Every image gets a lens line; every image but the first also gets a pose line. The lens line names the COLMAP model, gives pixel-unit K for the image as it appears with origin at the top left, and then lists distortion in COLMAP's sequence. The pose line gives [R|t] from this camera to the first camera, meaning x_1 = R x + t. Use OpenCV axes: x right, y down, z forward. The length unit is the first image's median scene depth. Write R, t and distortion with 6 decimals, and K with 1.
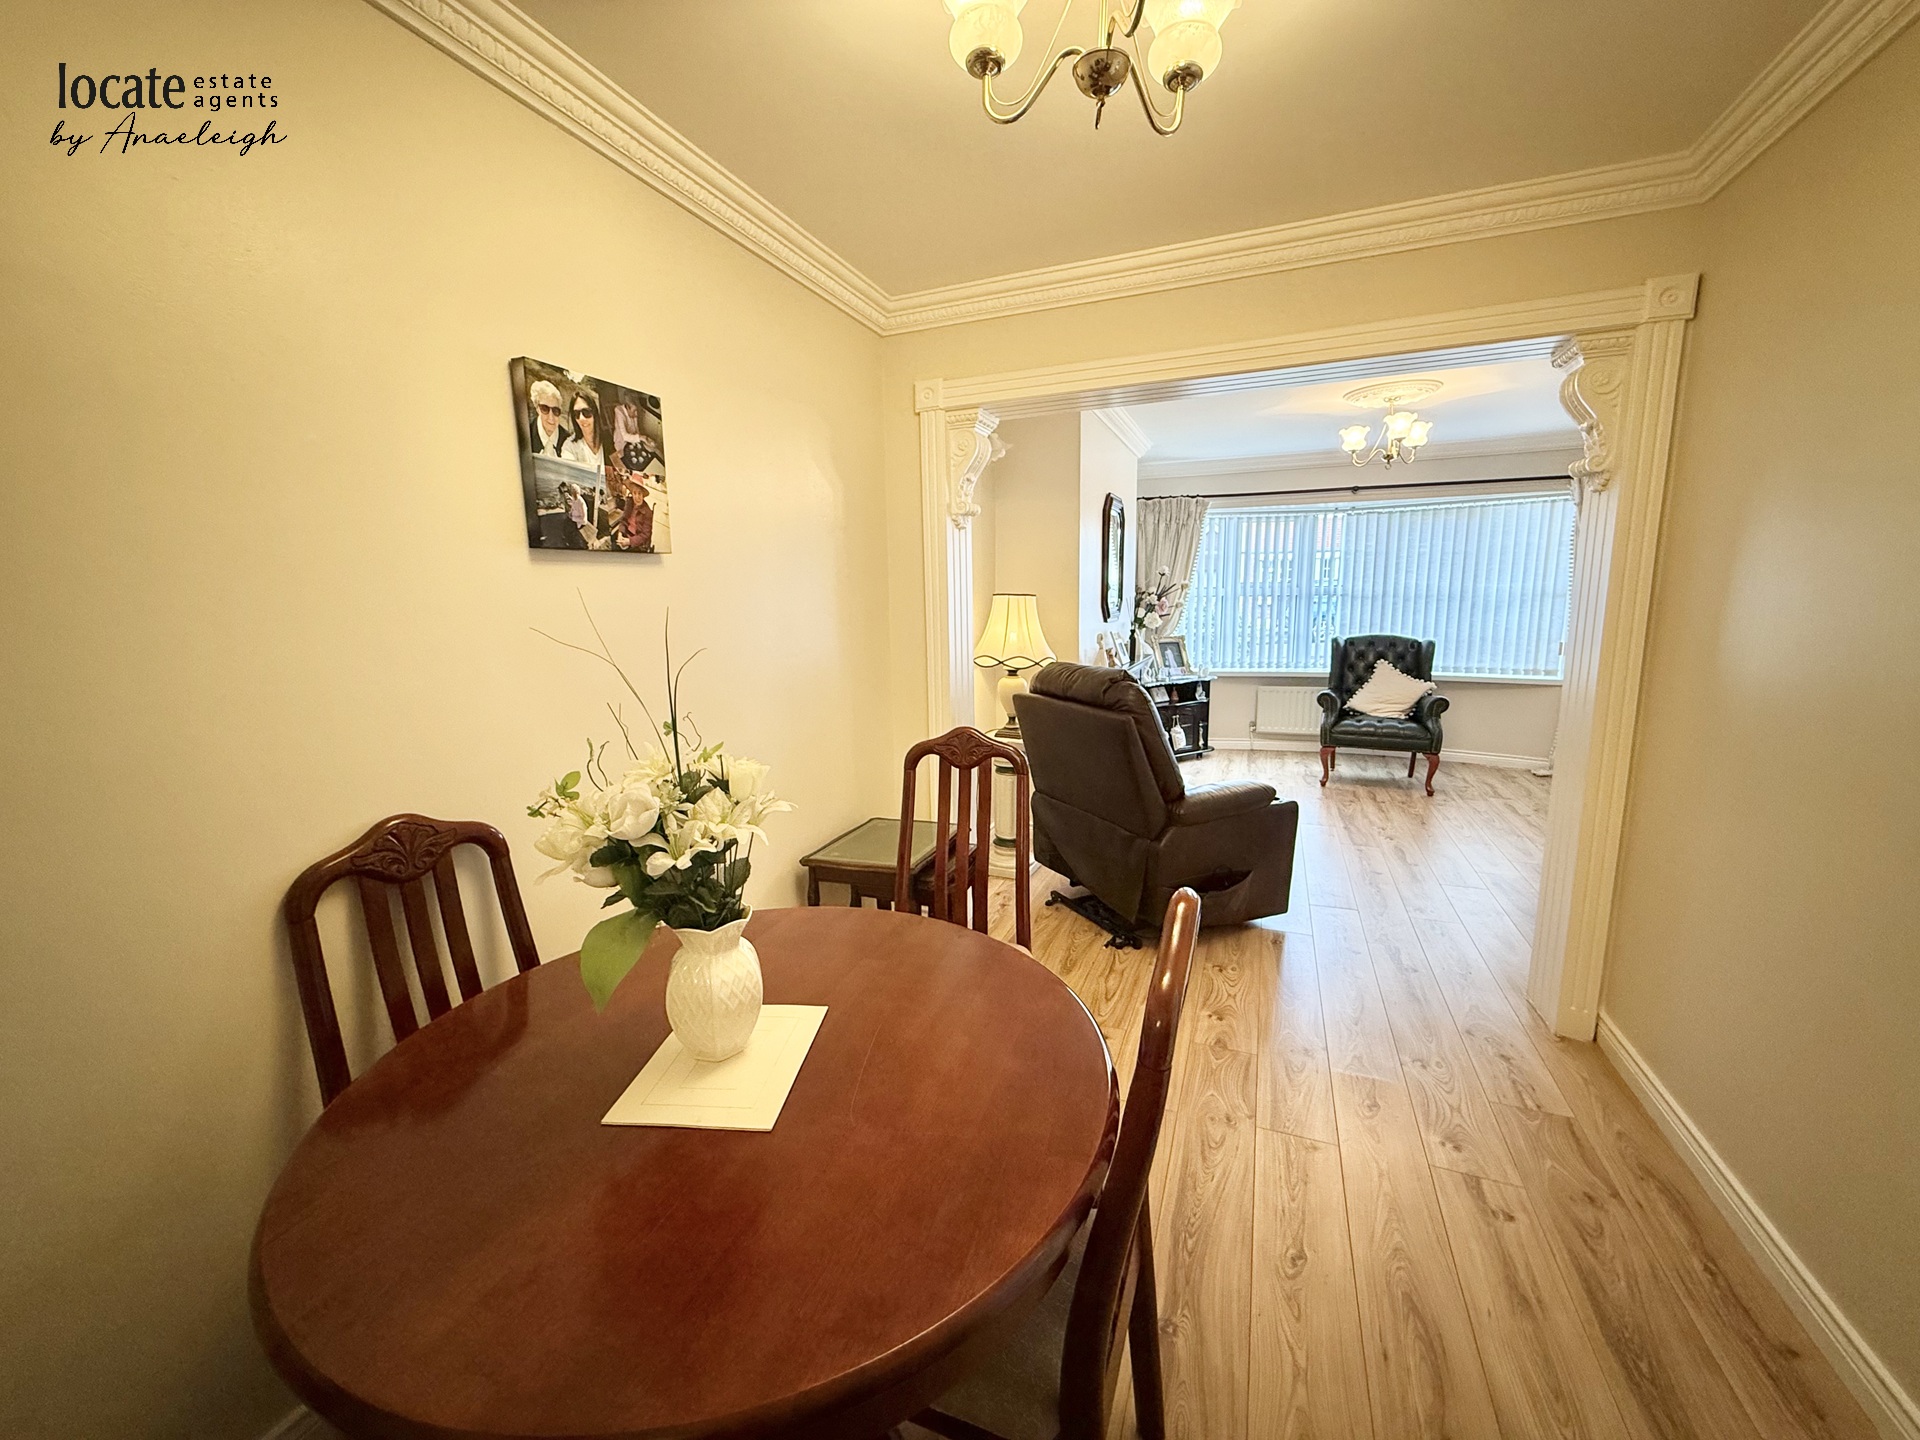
lens RADIAL K [[761.1, 0, 952.6], [0, 761.1, 721.7], [0, 0, 1]] dist [-0.000408, -0.000278]
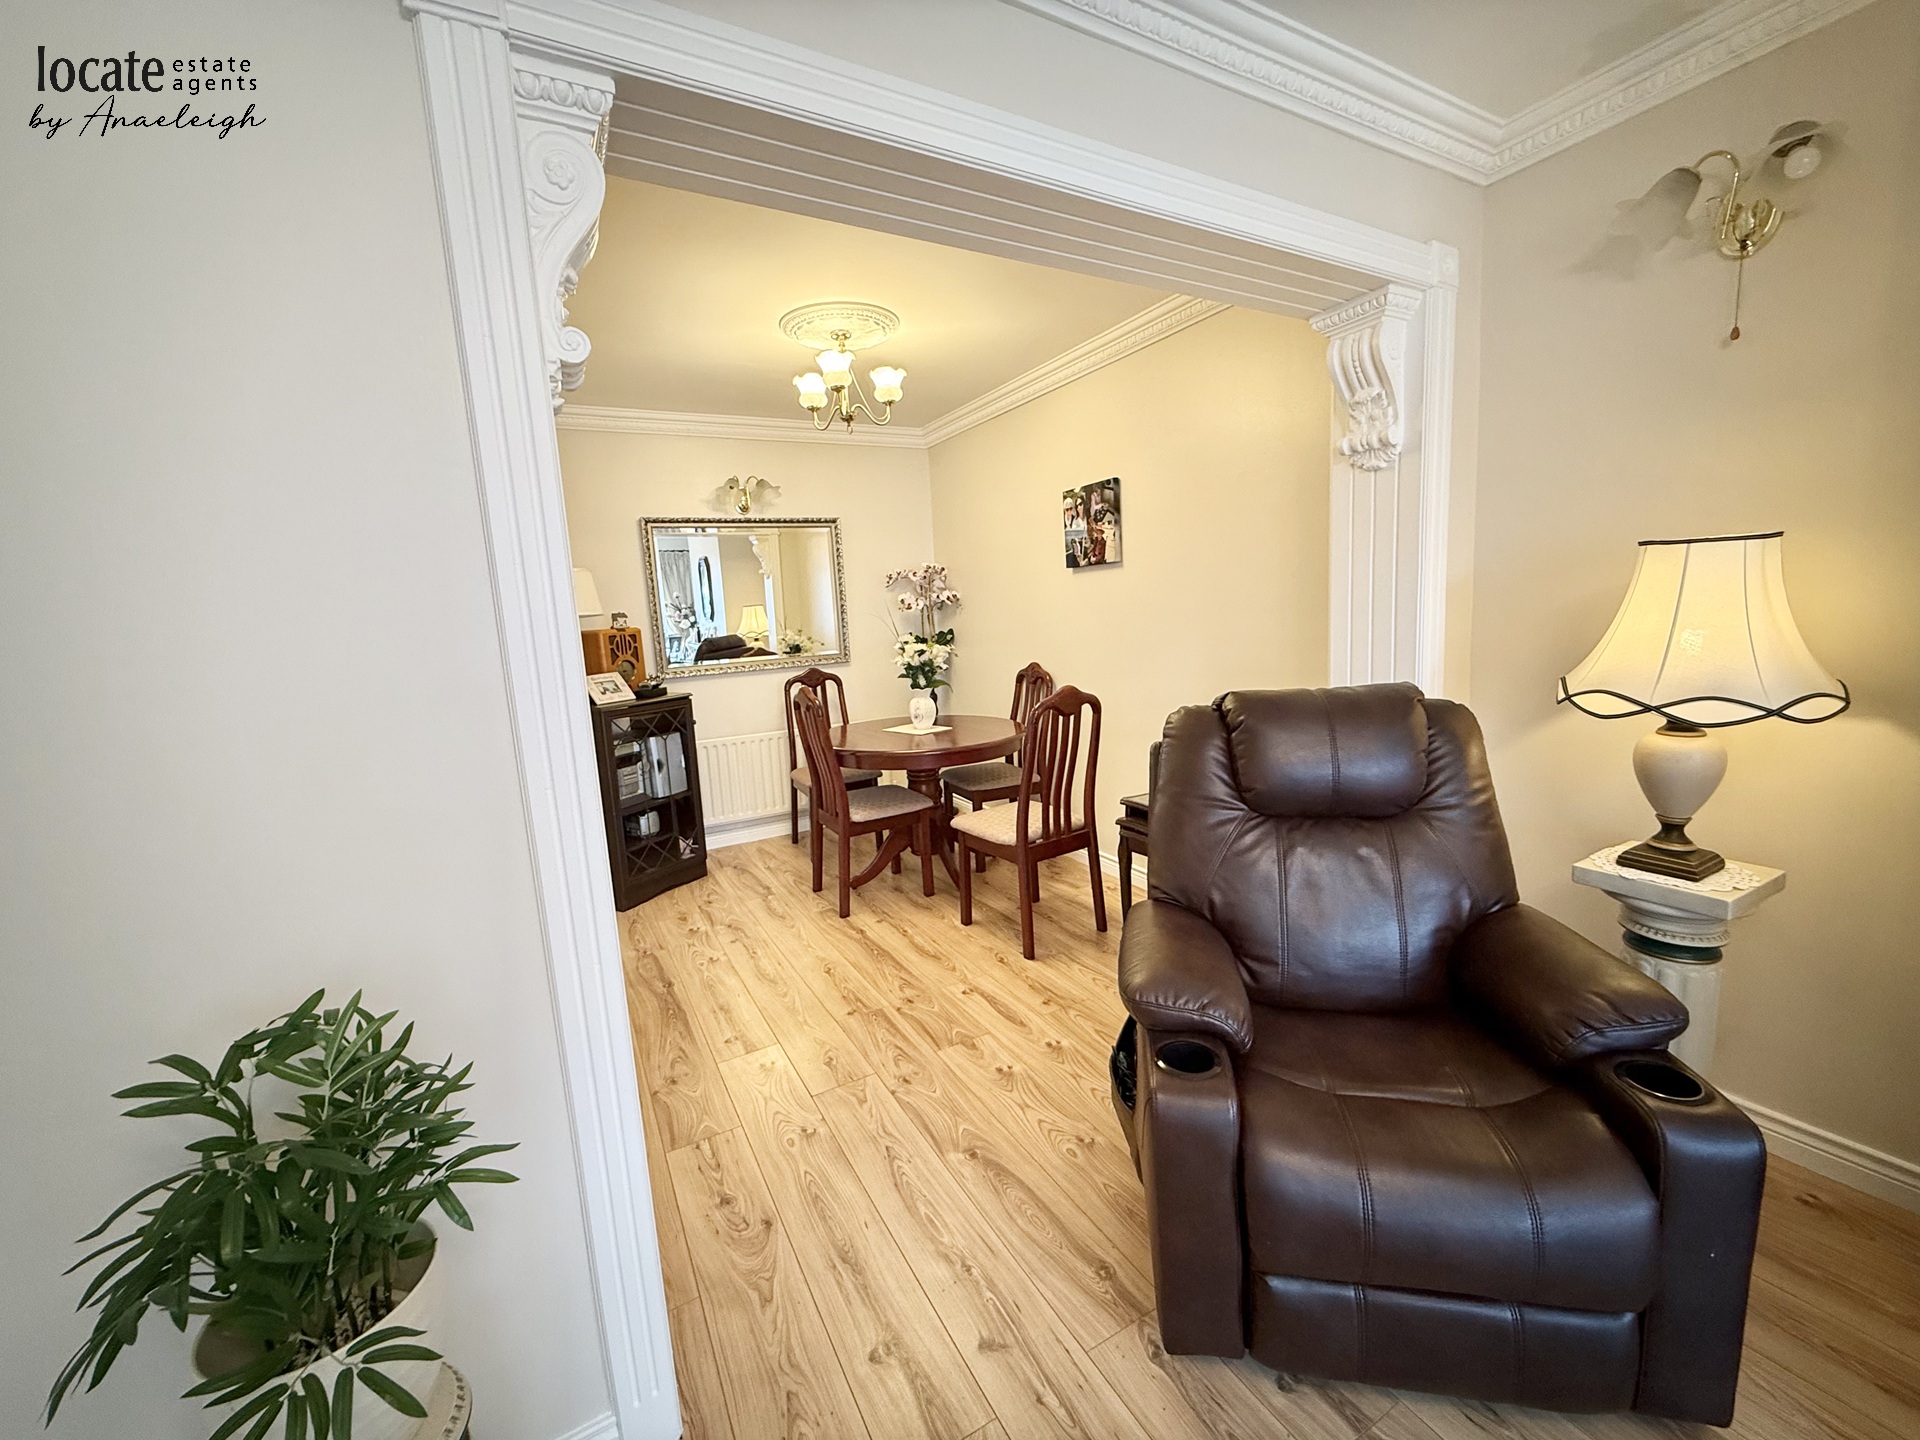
lens RADIAL K [[761.1, 0, 952.6], [0, 761.1, 721.7], [0, 0, 1]] dist [-0.000408, -0.000278]
pose [[-0.628681, 0.164677, -0.760027, 1.454764], [-0.060741, 0.963938, 0.259103, -0.330867], [0.775288, 0.209058, -0.596007, 2.055164]]
